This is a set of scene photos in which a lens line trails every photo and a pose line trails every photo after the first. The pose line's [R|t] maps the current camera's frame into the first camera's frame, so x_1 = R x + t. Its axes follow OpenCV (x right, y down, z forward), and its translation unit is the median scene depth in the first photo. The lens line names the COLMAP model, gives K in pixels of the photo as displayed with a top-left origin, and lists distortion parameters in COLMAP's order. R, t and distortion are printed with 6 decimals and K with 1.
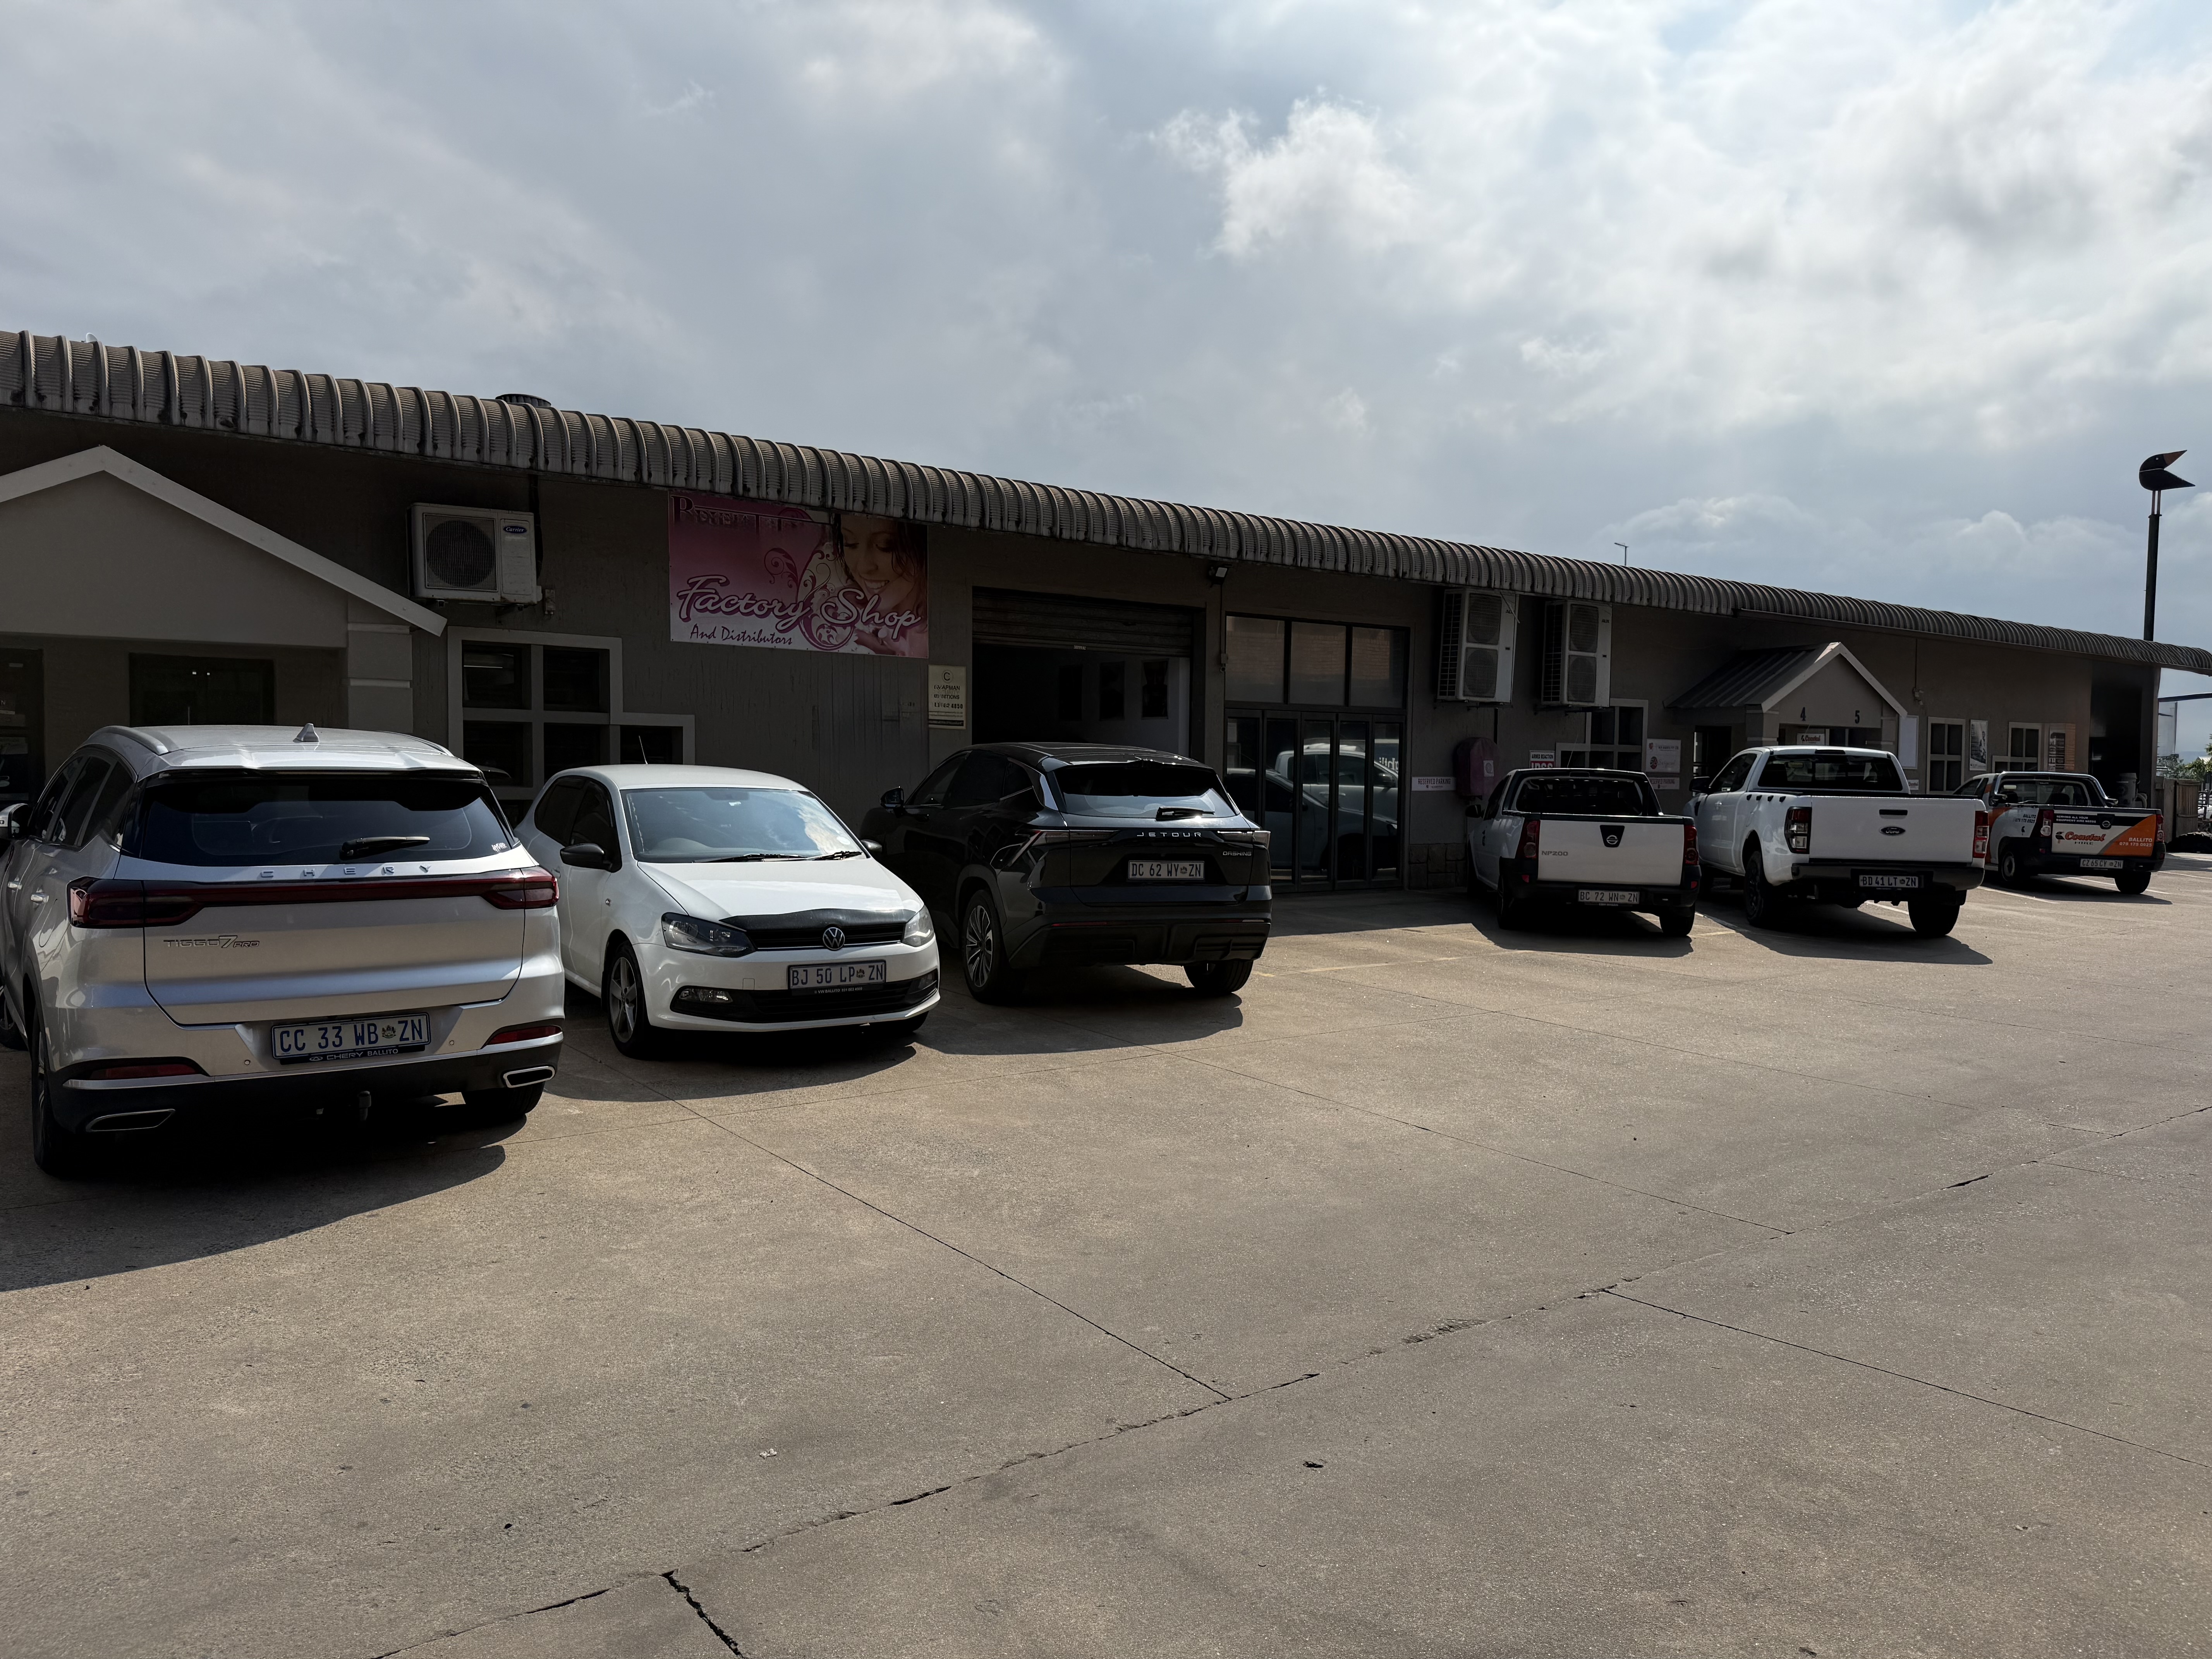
lens RADIAL K [[1570.7, 0, 1111.1], [0, 1570.7, 869.5], [0, 0, 1]] dist [0.077650, -0.072814]
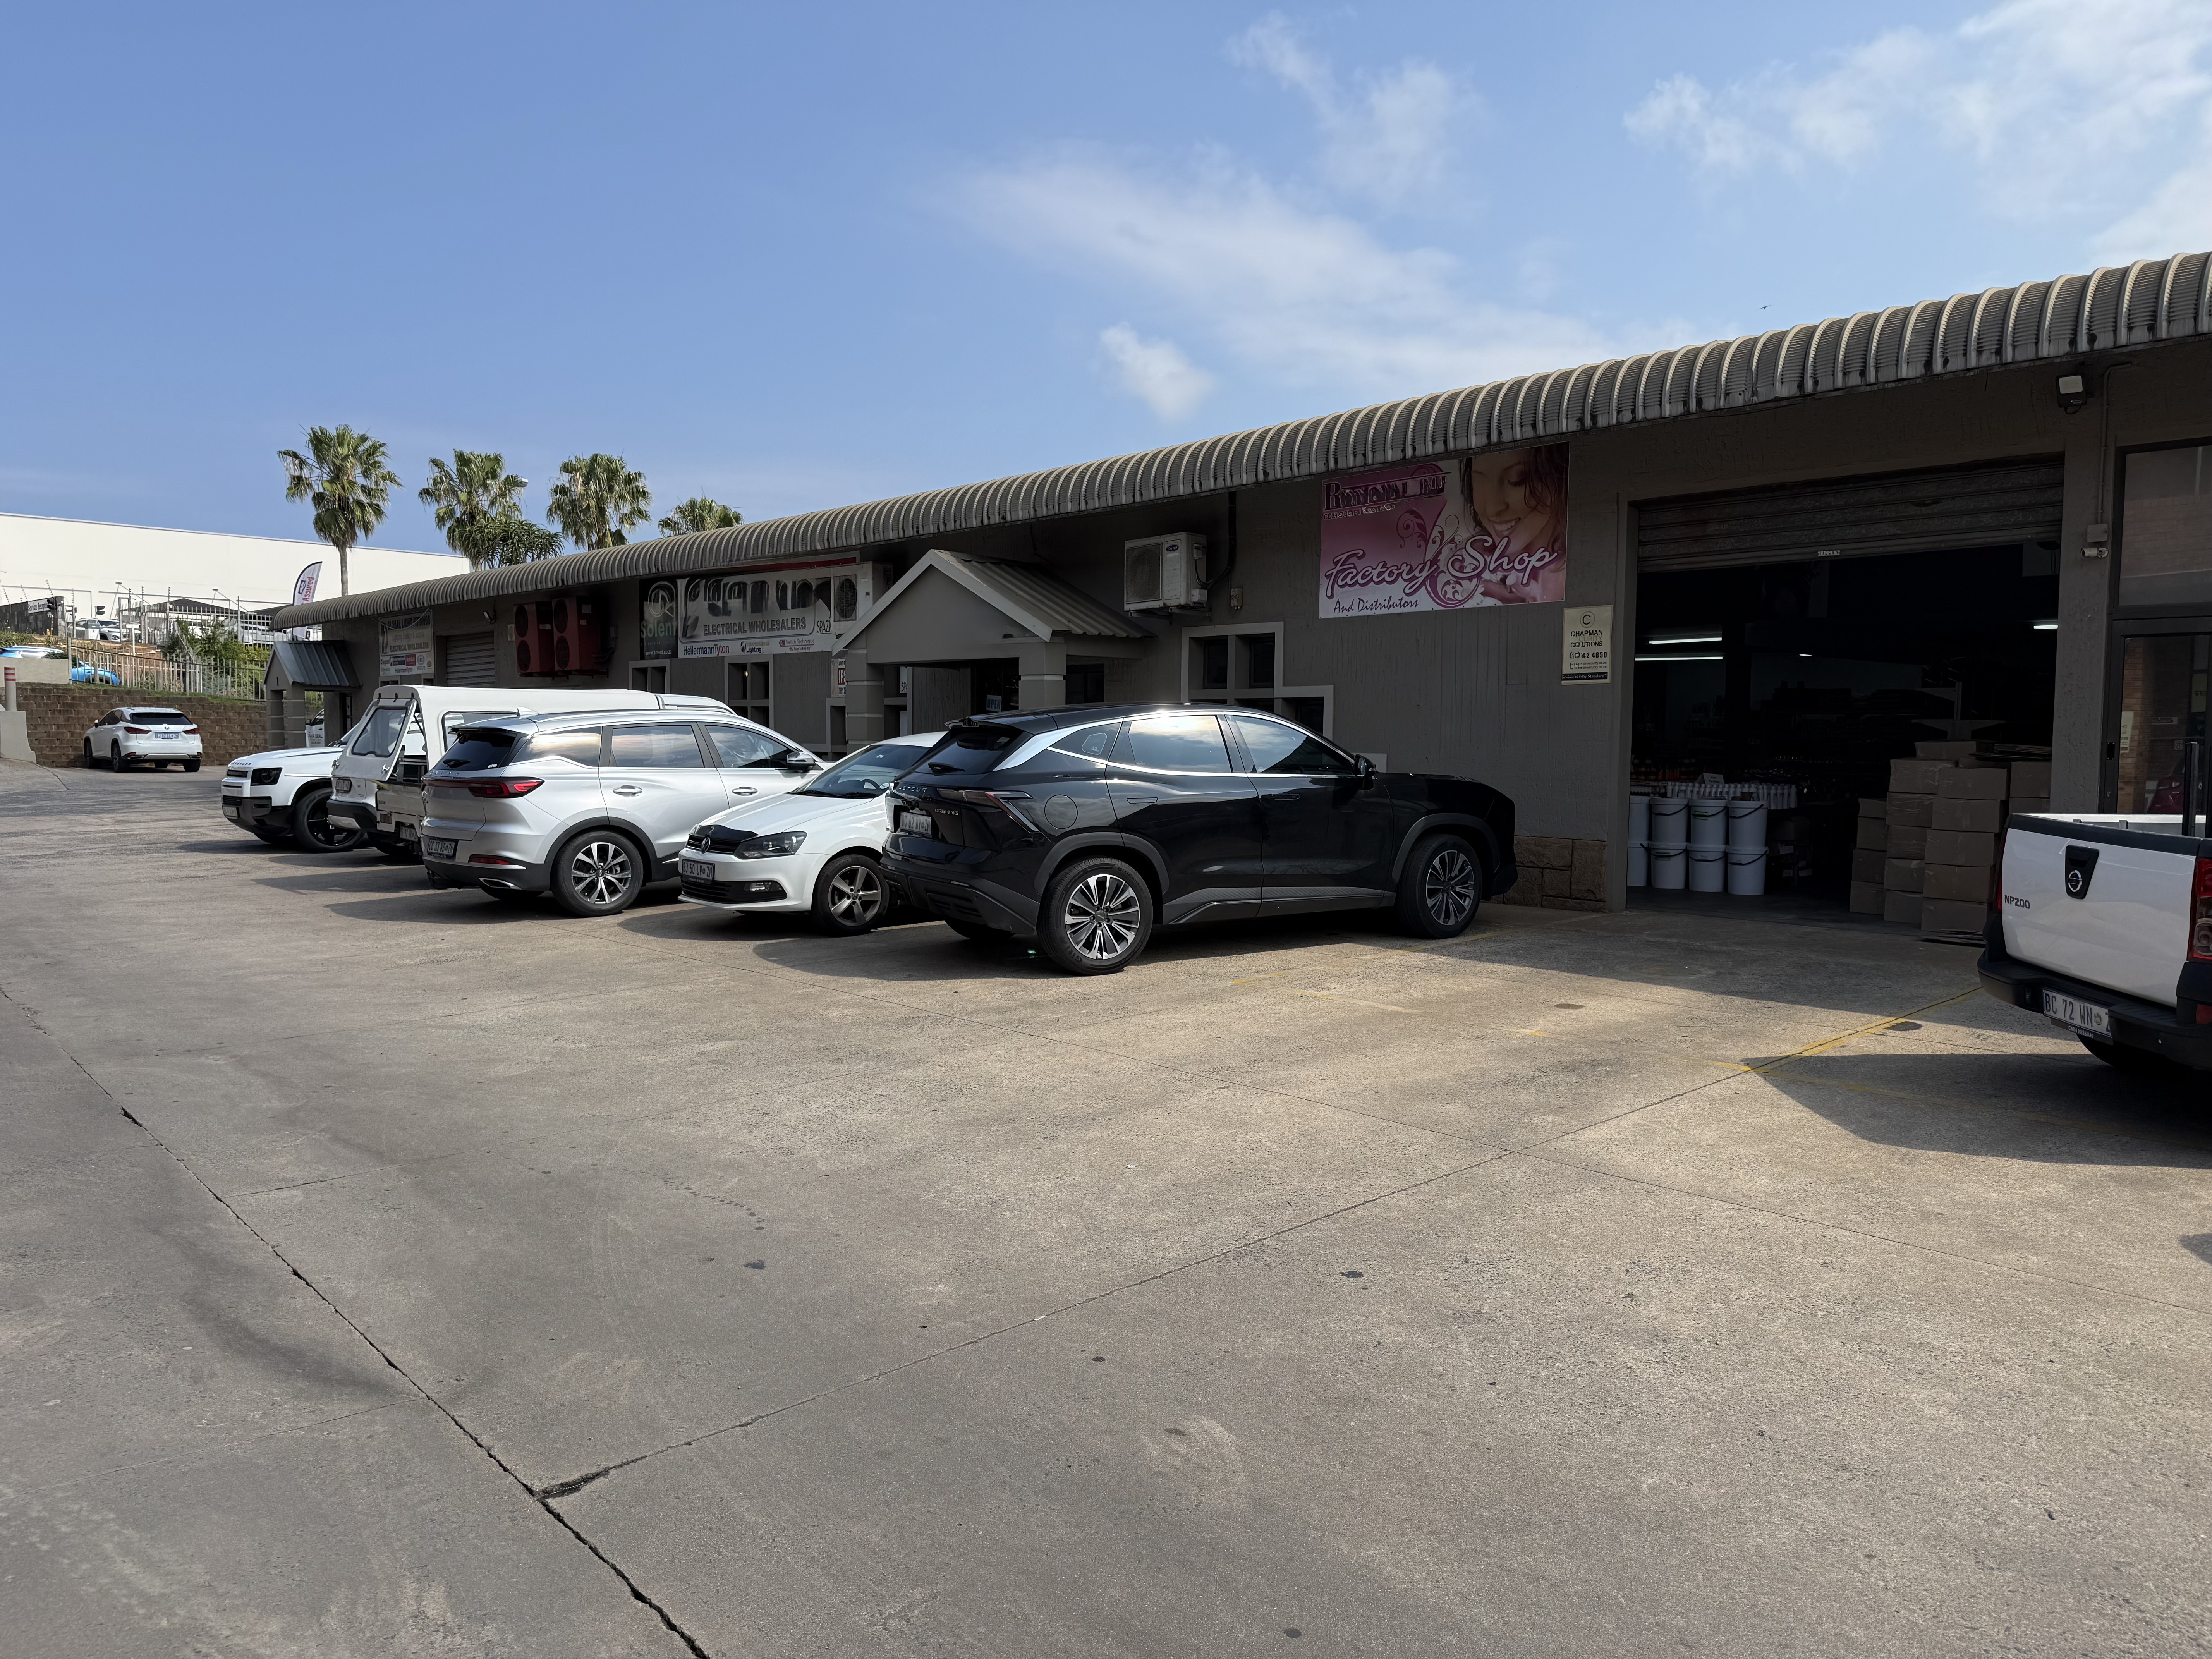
lens RADIAL K [[1570.7, 0, 1104.1], [0, 1570.7, 847.9], [0, 0, 1]] dist [0.077650, -0.072814]
pose [[0.087715, 0.063308, -0.994132, 0.744788], [-0.059184, 0.996547, 0.058240, -0.039136], [0.994386, 0.053728, 0.091159, 0.717485]]
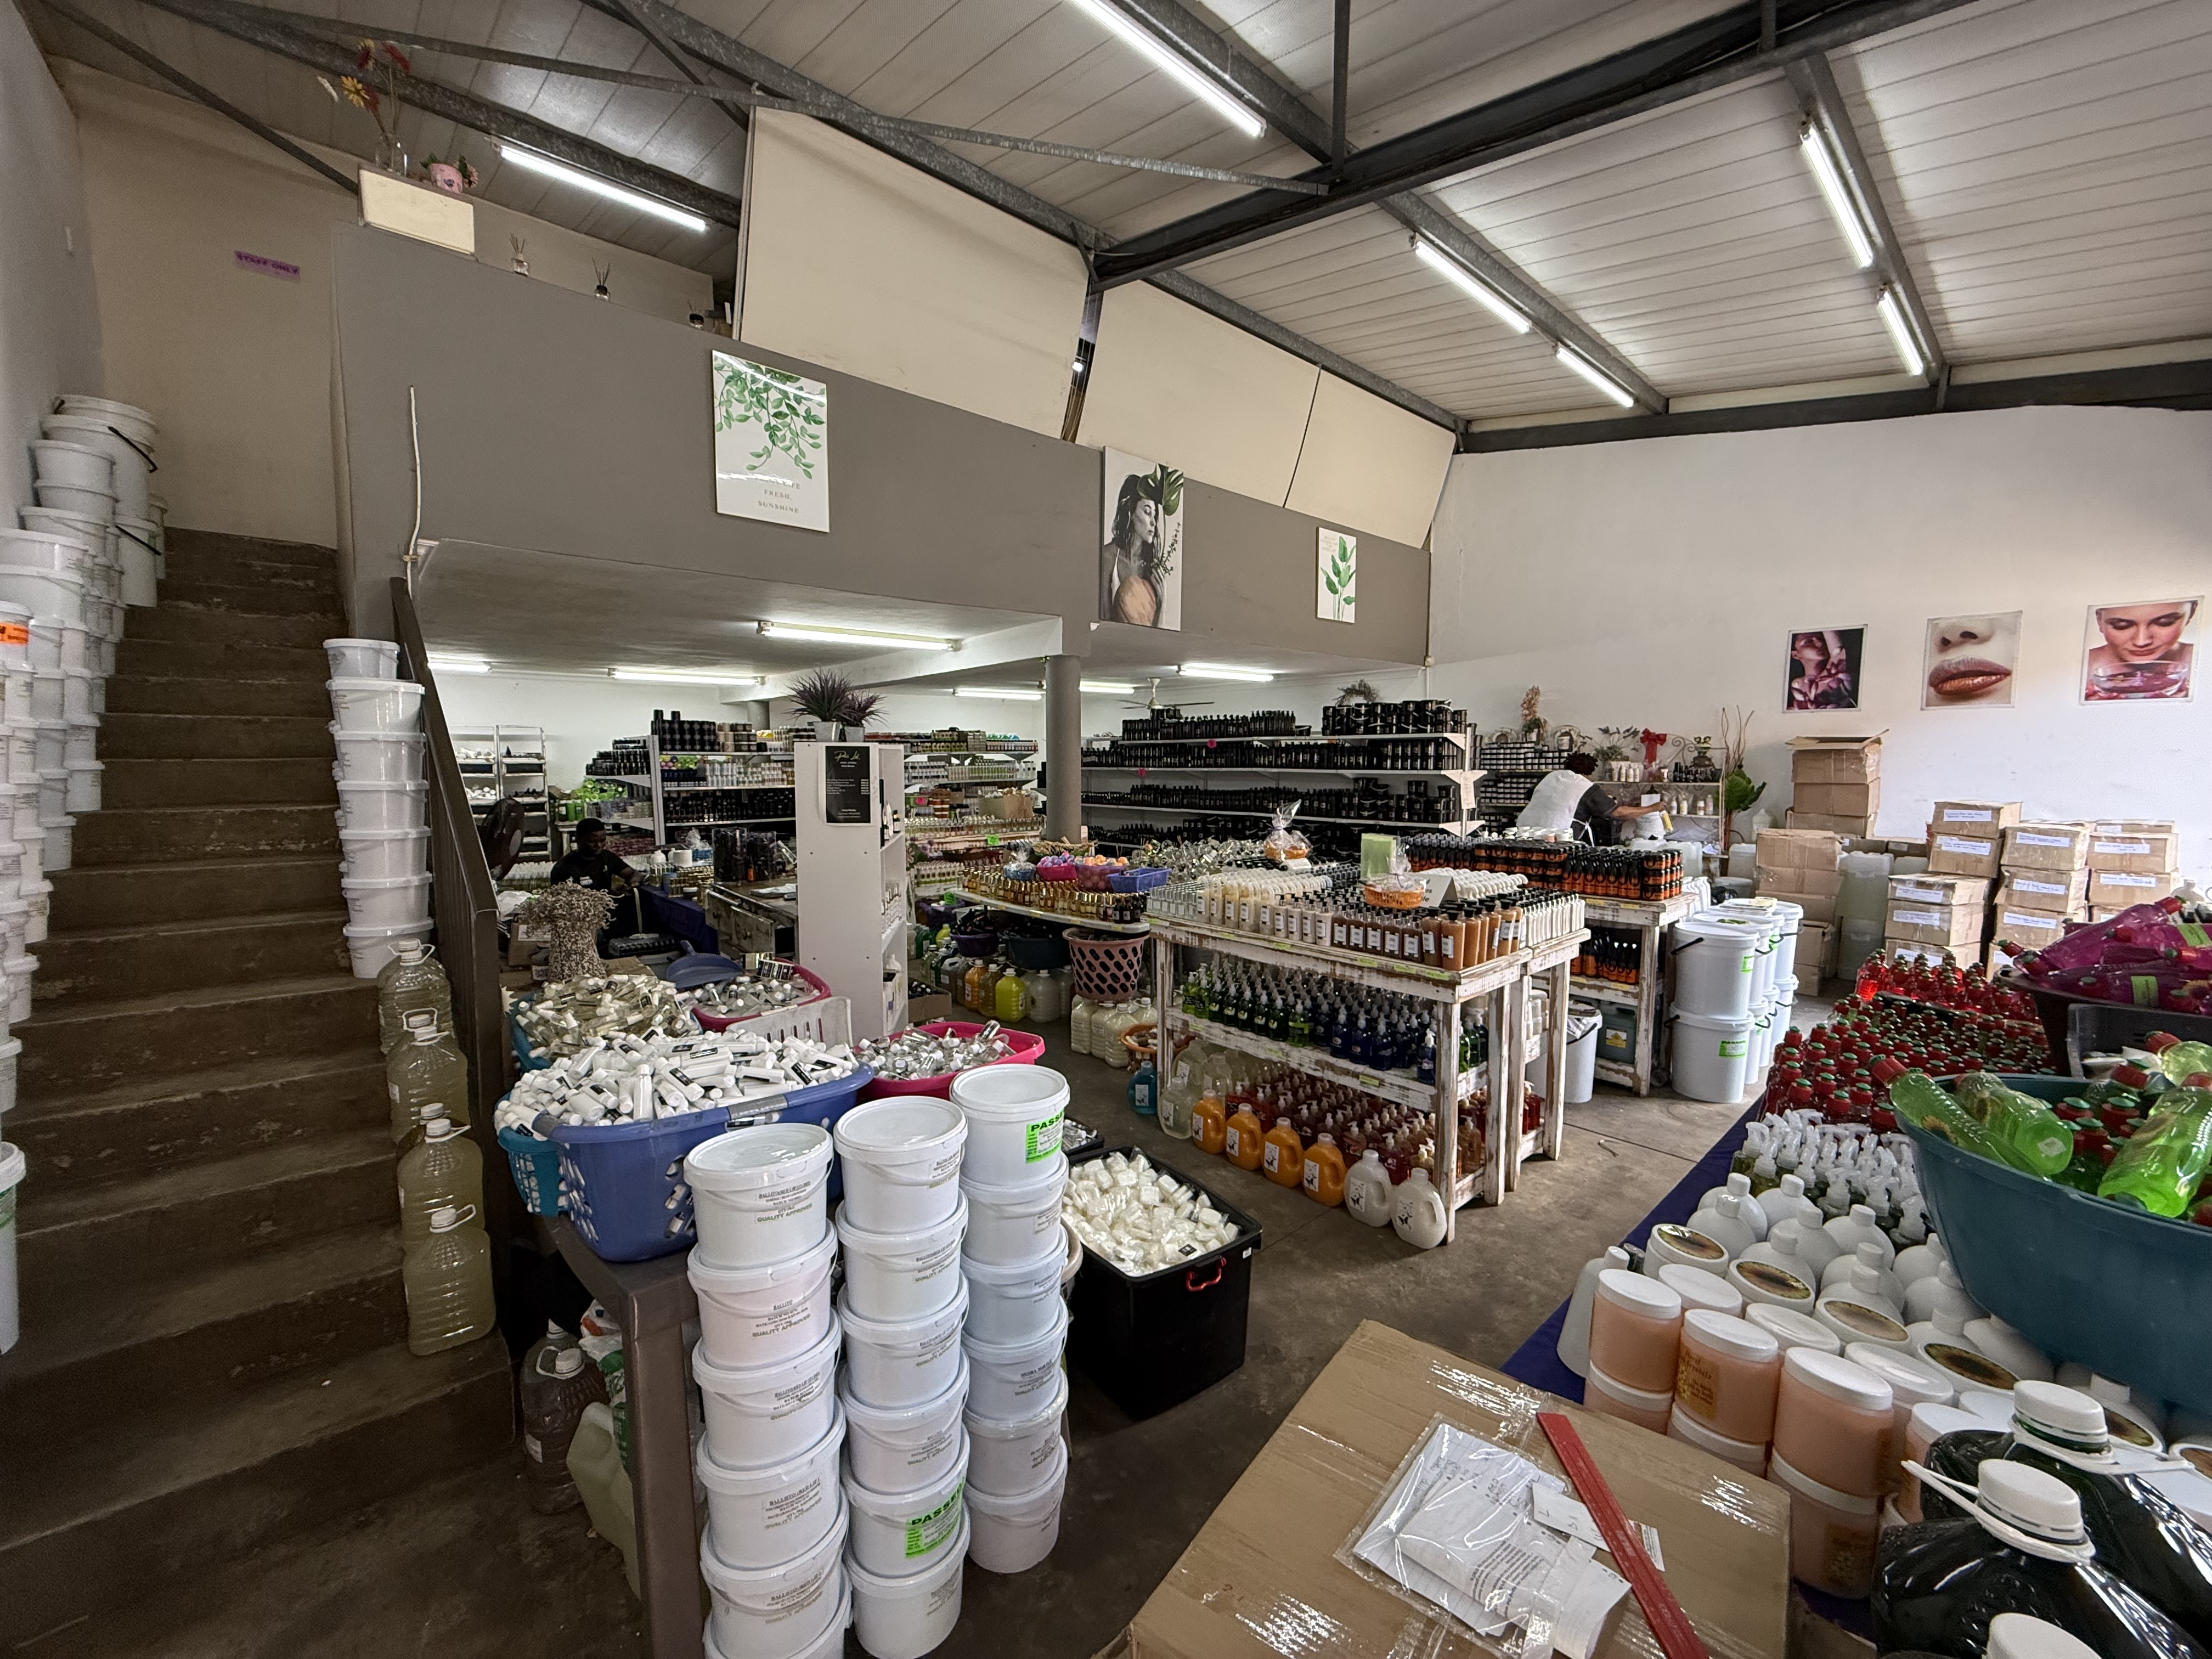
lens RADIAL K [[876.4, 0, 1113.8], [0, 876.4, 820.9], [0, 0, 1]] dist [-0.001297, 0.000524]
pose [[0.996916, -0.016288, 0.076764, -0.471605], [0.014762, 0.999683, 0.020408, -0.079572], [-0.077072, -0.019212, 0.996840, 0.871109]]
